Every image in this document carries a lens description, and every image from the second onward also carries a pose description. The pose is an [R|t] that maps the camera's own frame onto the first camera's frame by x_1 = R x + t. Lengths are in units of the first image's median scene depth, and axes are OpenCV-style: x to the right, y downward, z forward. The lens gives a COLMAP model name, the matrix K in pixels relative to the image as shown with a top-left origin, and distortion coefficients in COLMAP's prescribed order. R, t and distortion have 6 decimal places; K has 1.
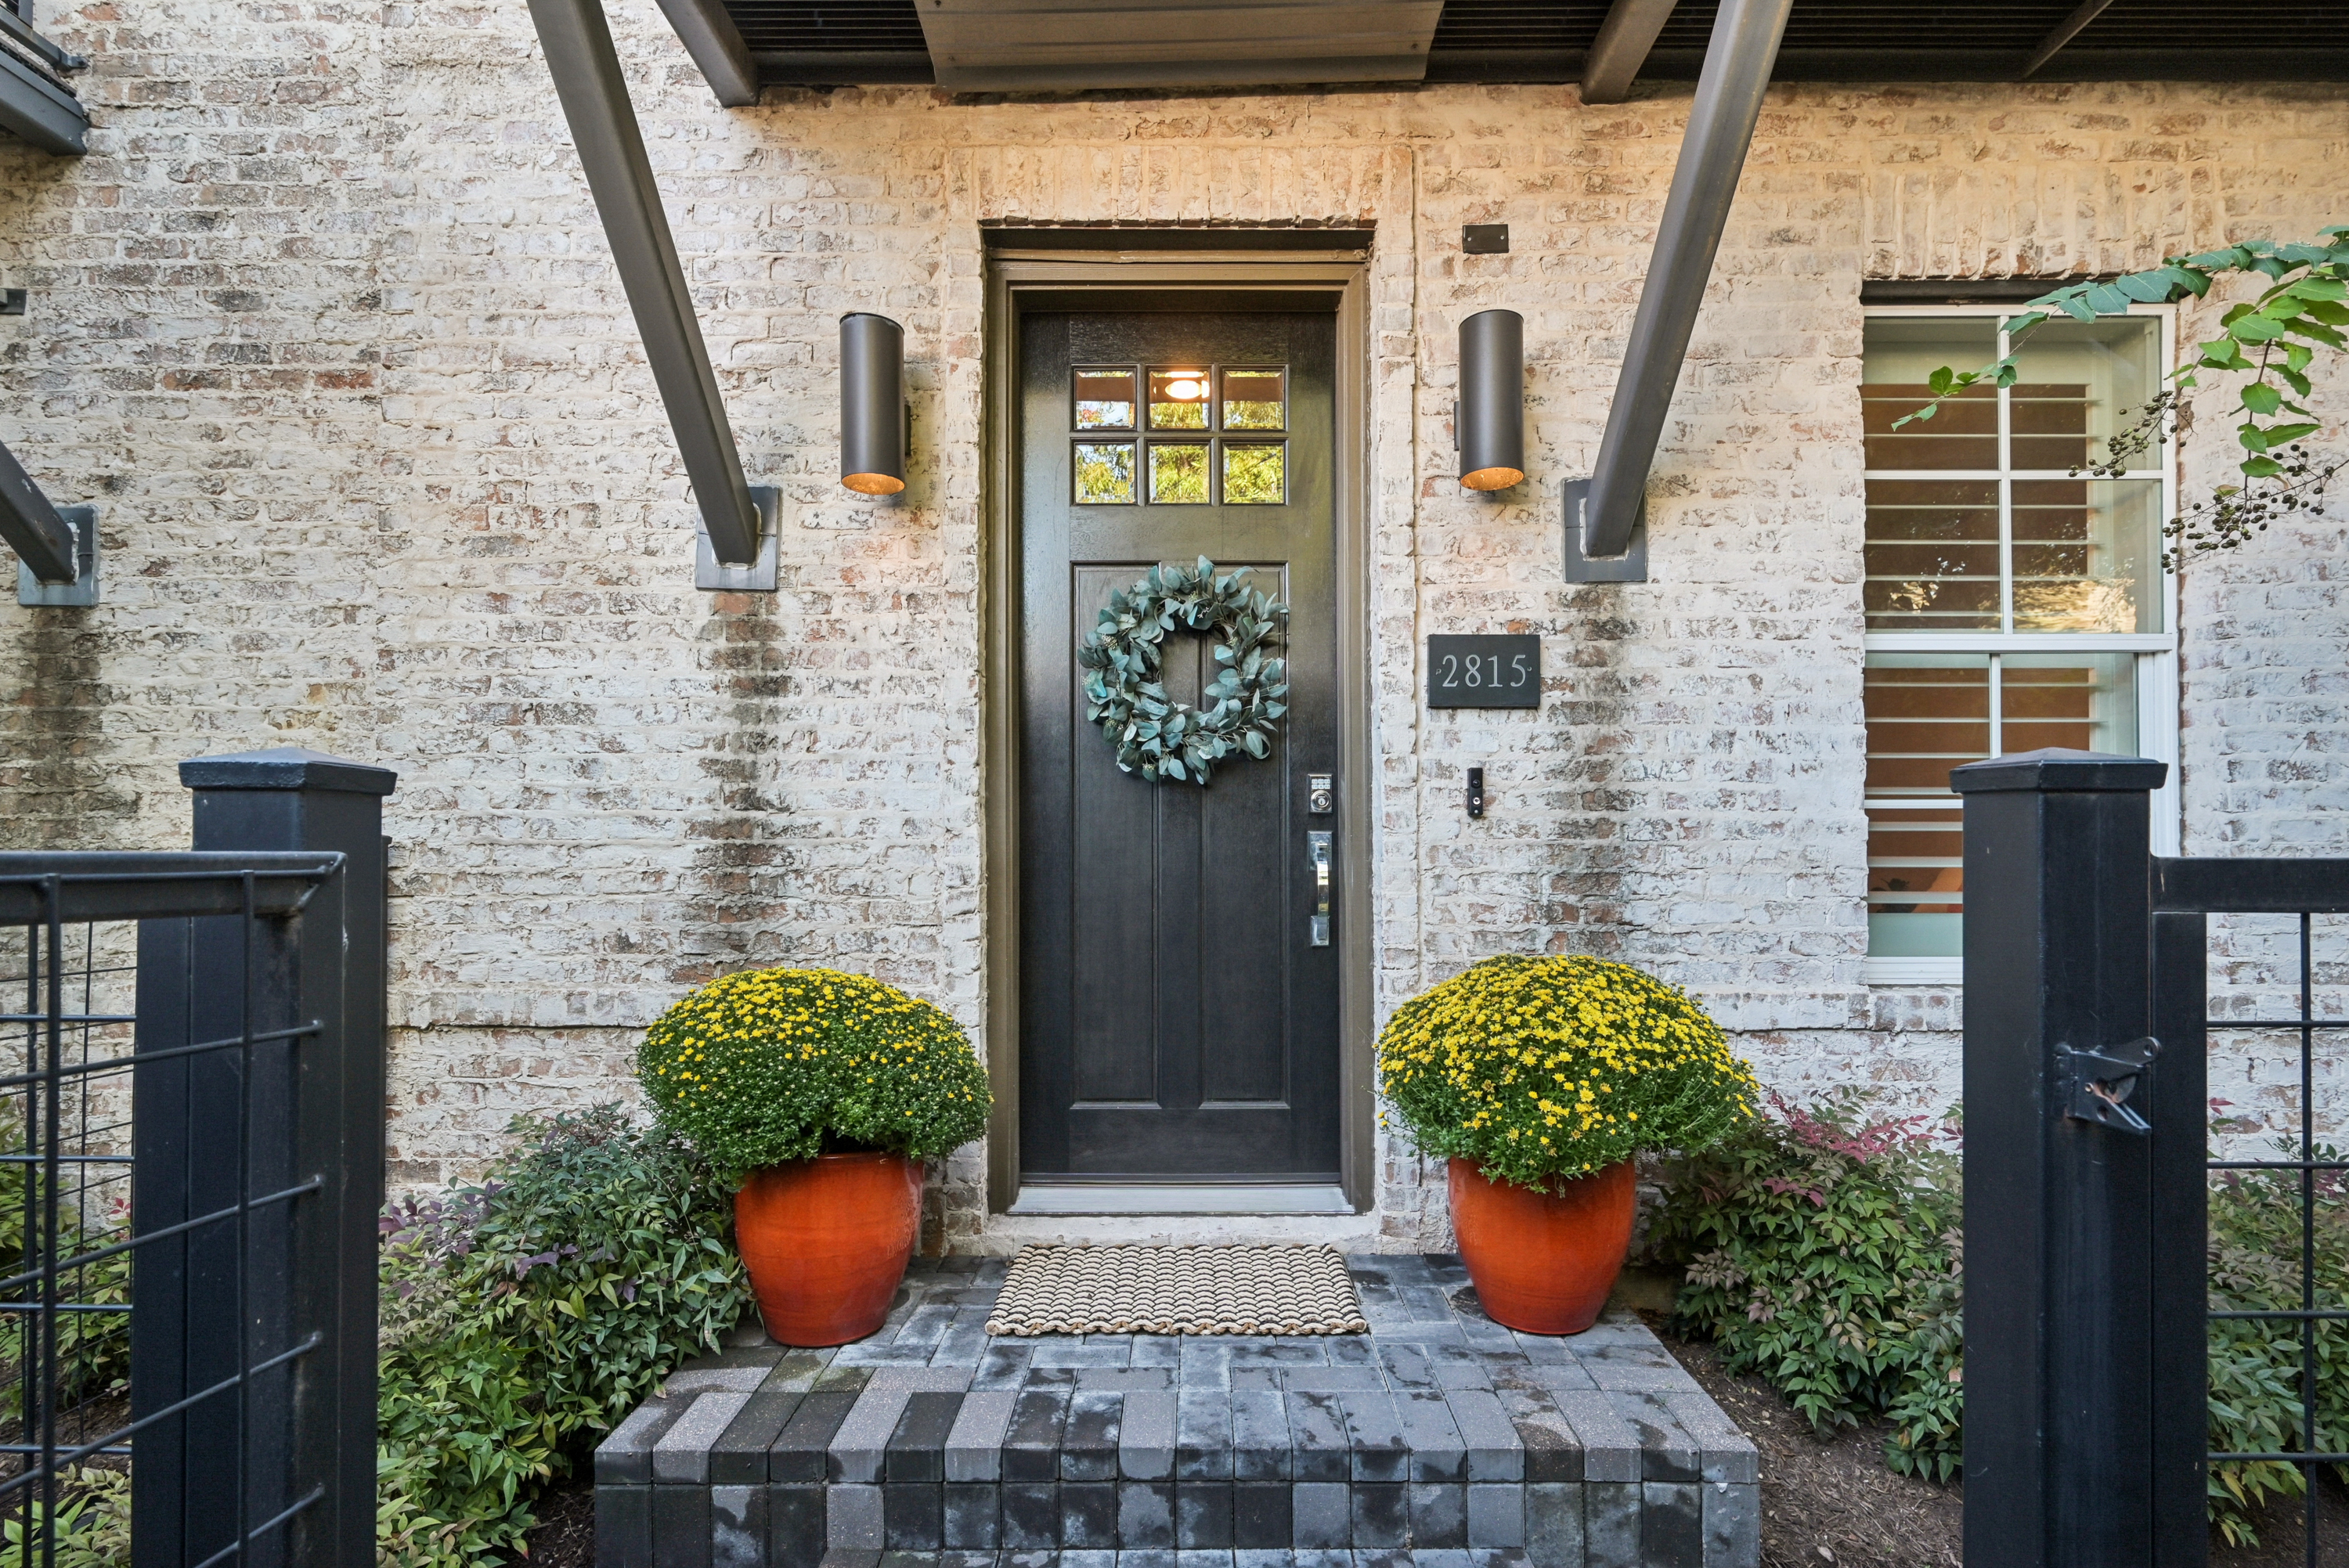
lens RADIAL K [[1111.9, 0, 1187.9], [0, 1111.9, 843.3], [0, 0, 1]] dist [-0.000883, 0.001485]
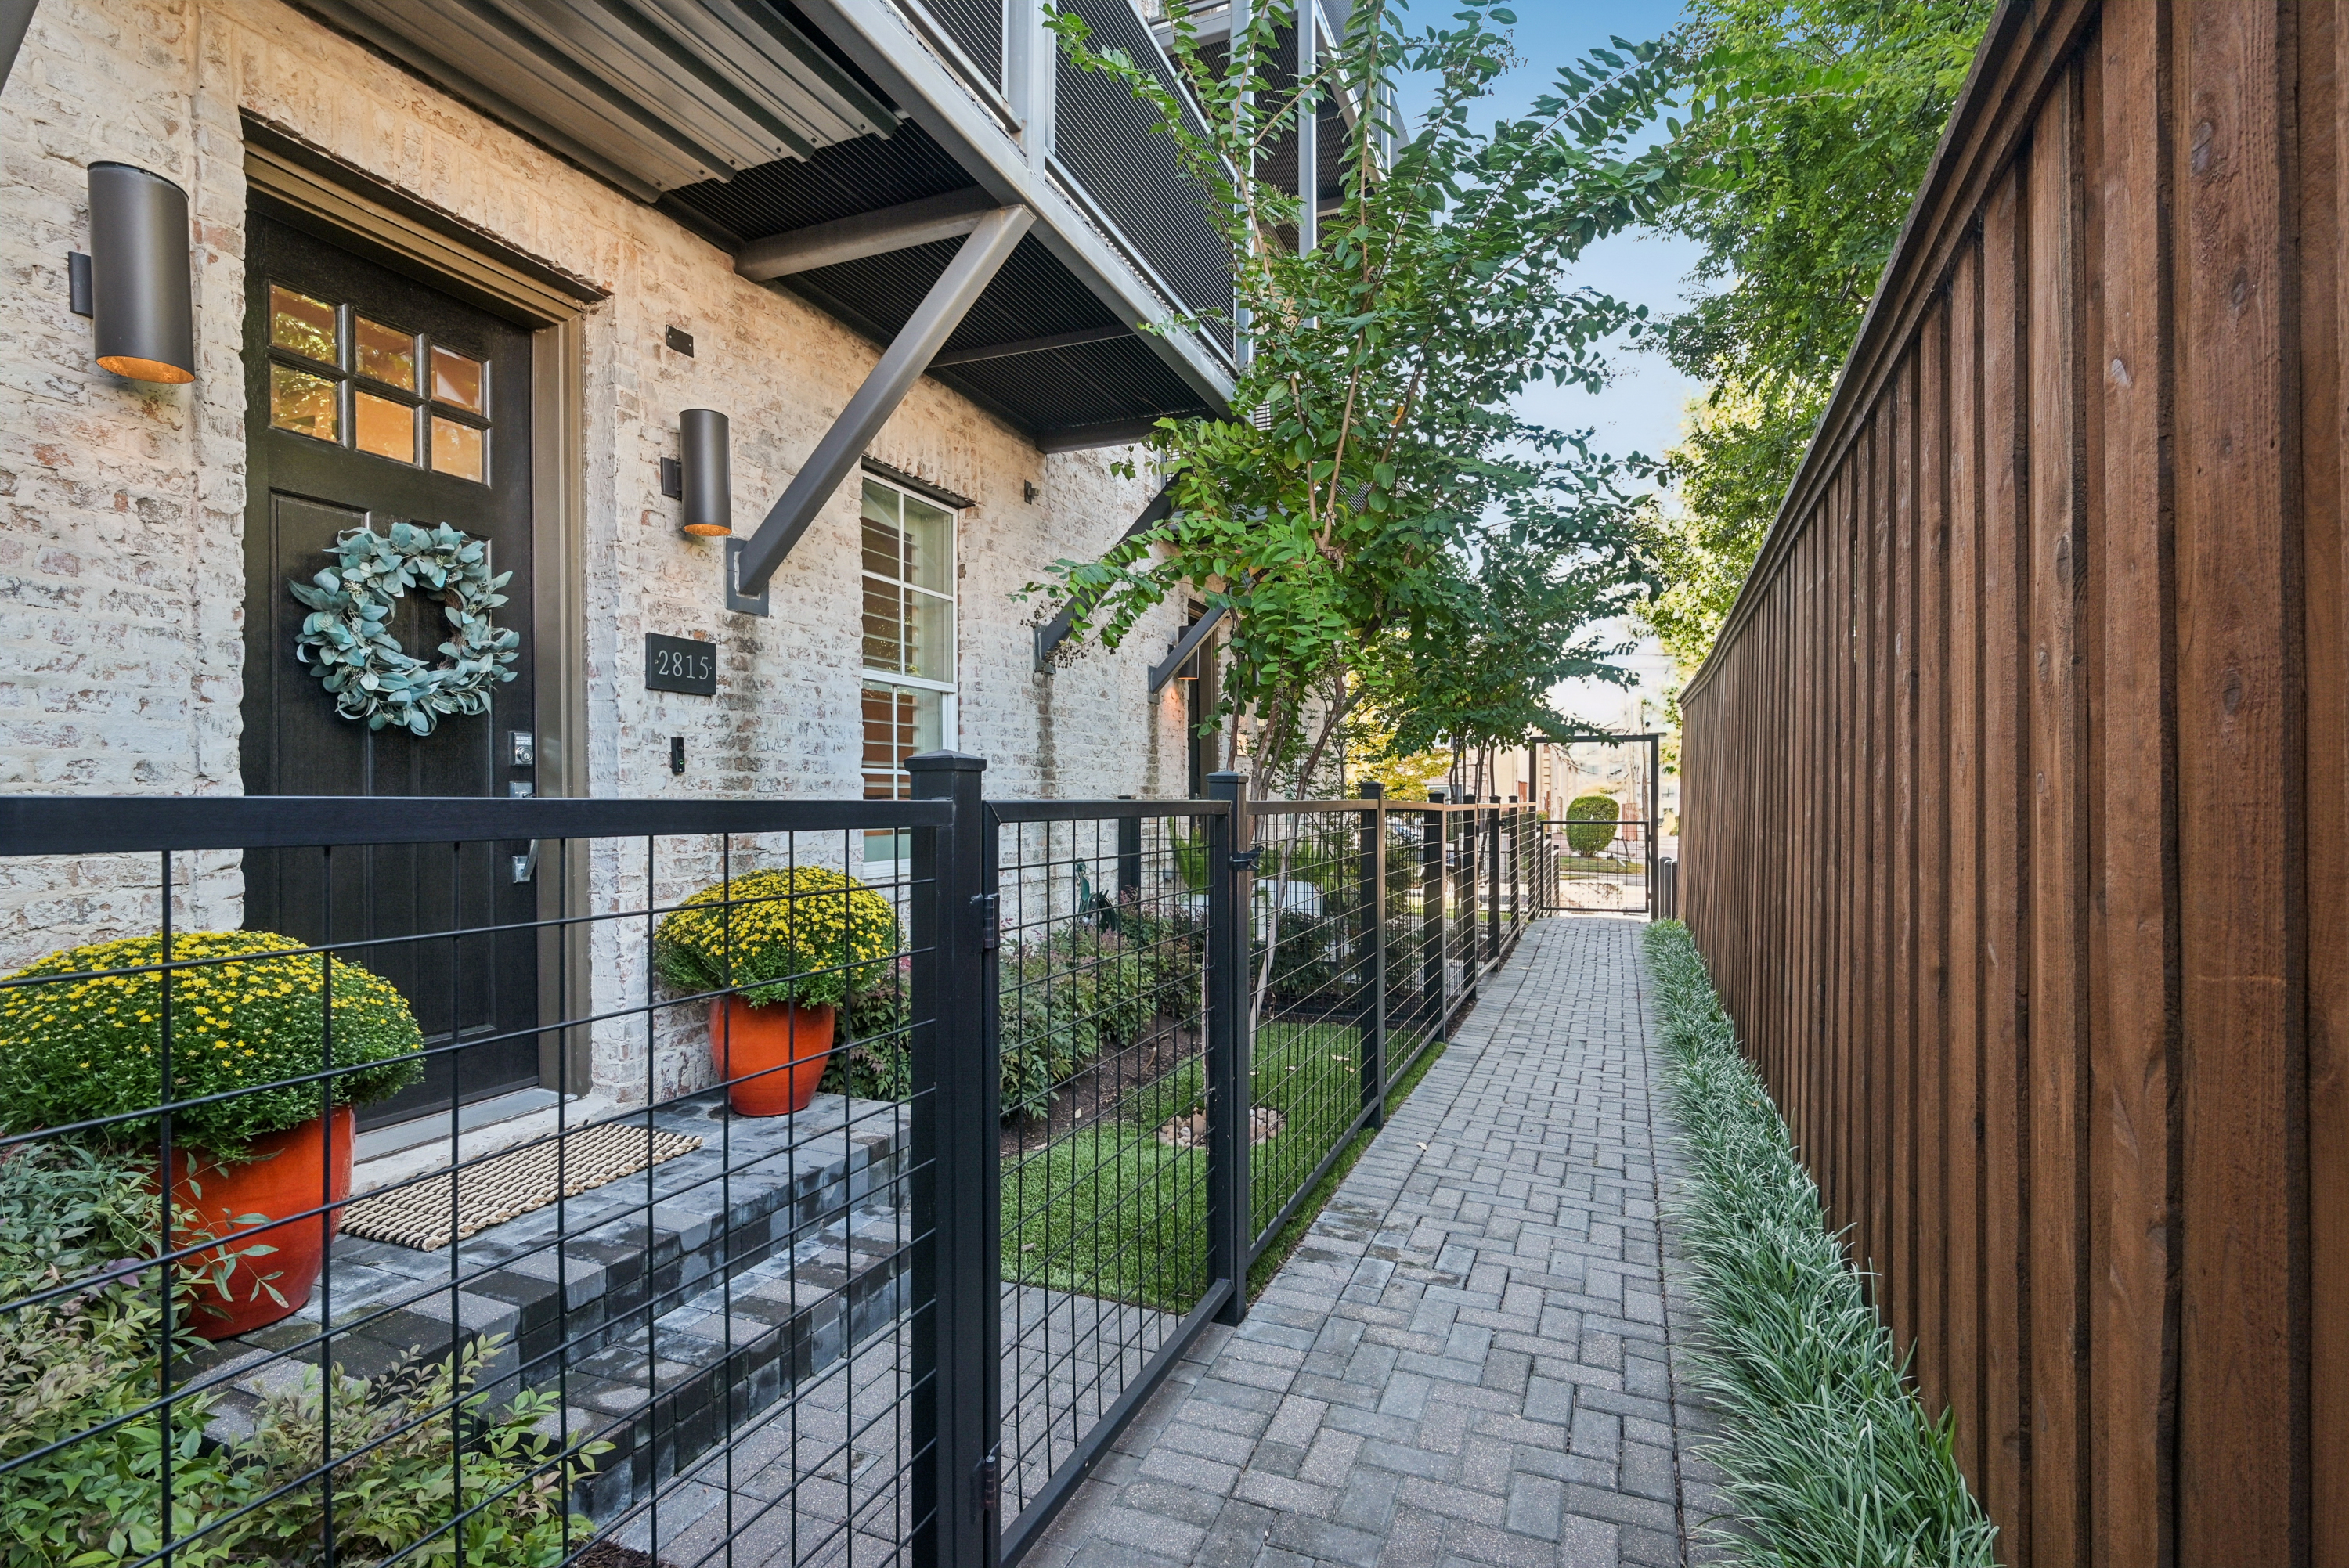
lens RADIAL K [[1111.9, 0, 1171.9], [0, 1111.9, 795.7], [0, 0, 1]] dist [-0.000883, 0.001485]
pose [[0.374896, 0.002676, 0.927063, -0.750923], [-0.006088, 0.999981, -0.000425, -0.000414], [-0.927047, -0.005484, 0.374905, -0.051870]]
